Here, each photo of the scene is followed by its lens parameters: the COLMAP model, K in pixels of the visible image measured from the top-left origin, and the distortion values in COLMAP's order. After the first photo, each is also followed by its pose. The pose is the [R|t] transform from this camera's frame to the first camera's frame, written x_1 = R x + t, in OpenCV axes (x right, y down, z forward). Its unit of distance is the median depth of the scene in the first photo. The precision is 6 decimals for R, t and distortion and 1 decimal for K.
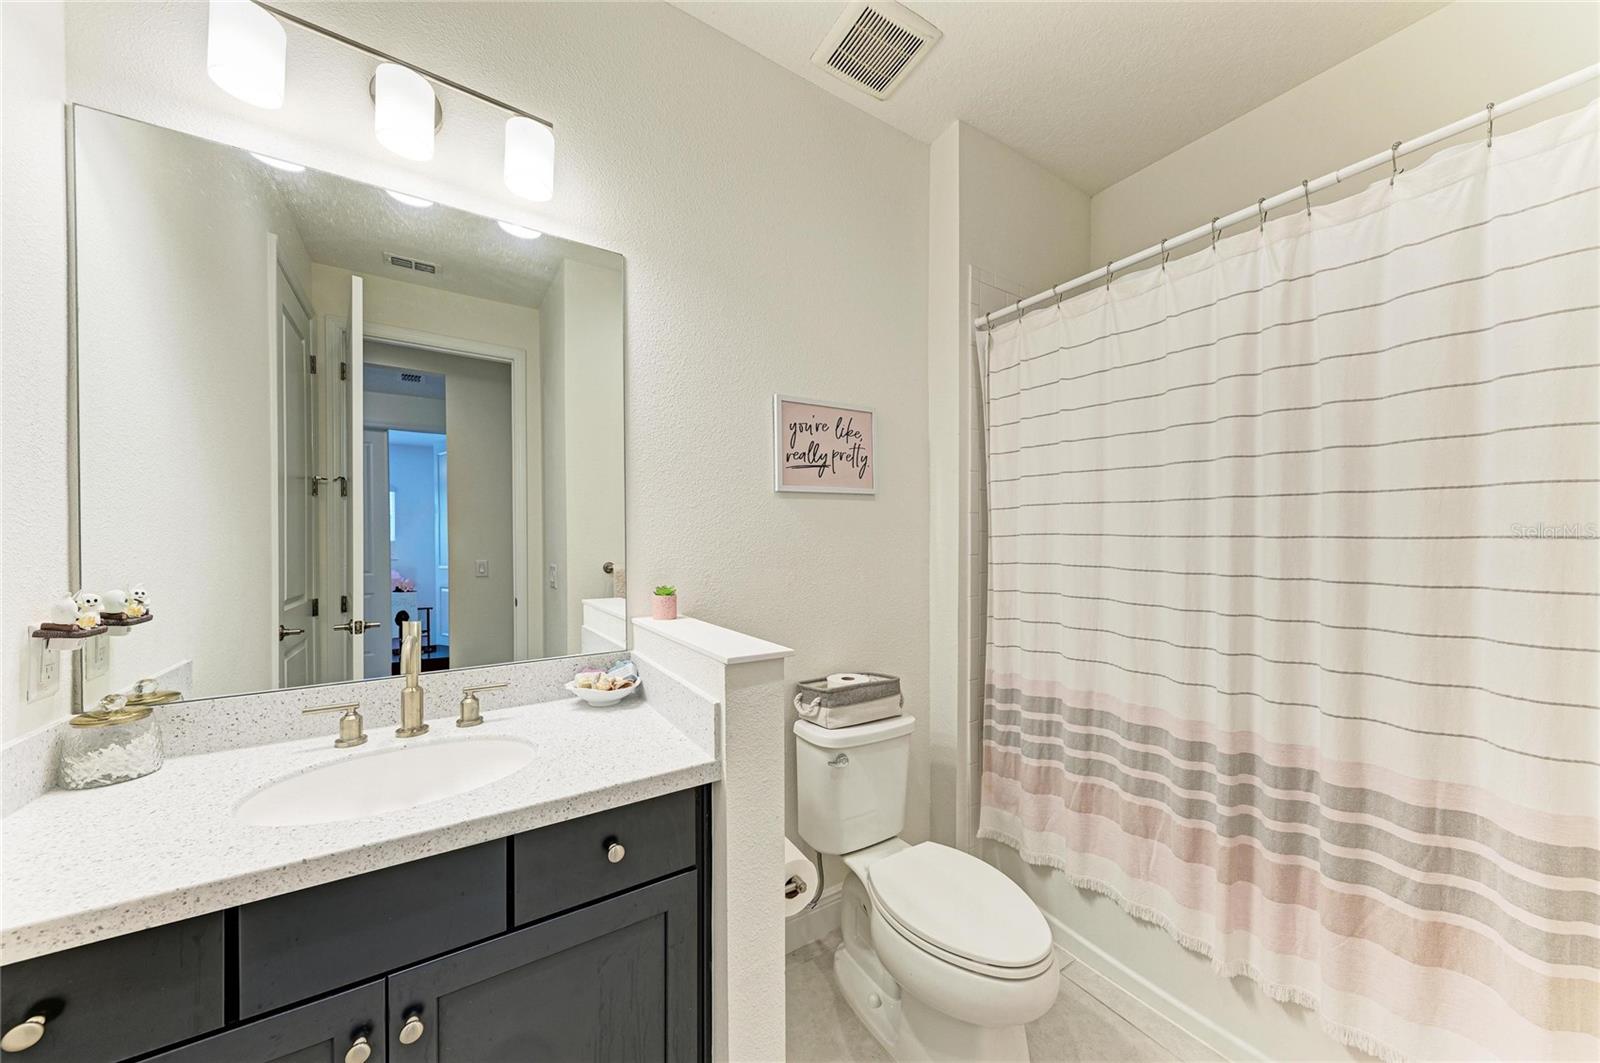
lens RADIAL K [[551.2, 0, 806.8], [0, 551.2, 541.8], [0, 0, 1]] dist [0.009488, -0.001105]
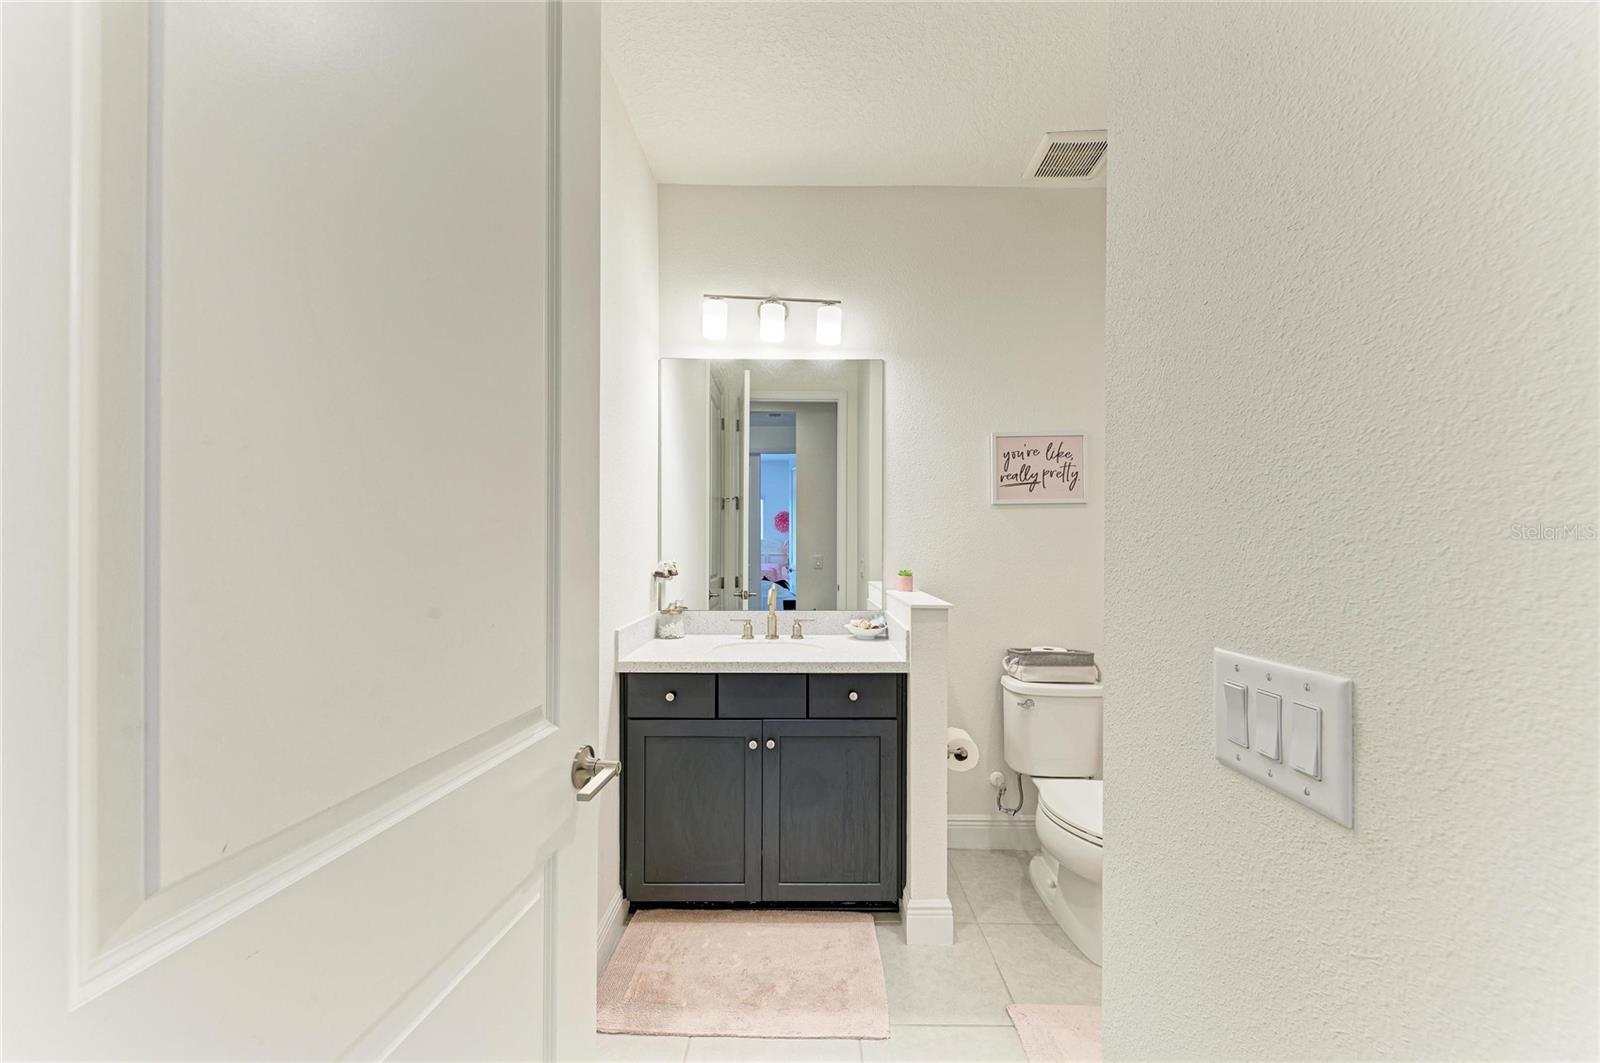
lens RADIAL K [[630.3, 0, 797.3], [0, 630.3, 535.0], [0, 0, 1]] dist [0.009331, -0.003553]
pose [[0.832988, 0.001283, -0.553290, 0.431484], [-0.007868, 0.999924, -0.009528, 0.001890], [0.553236, 0.012290, 0.832934, -0.588478]]
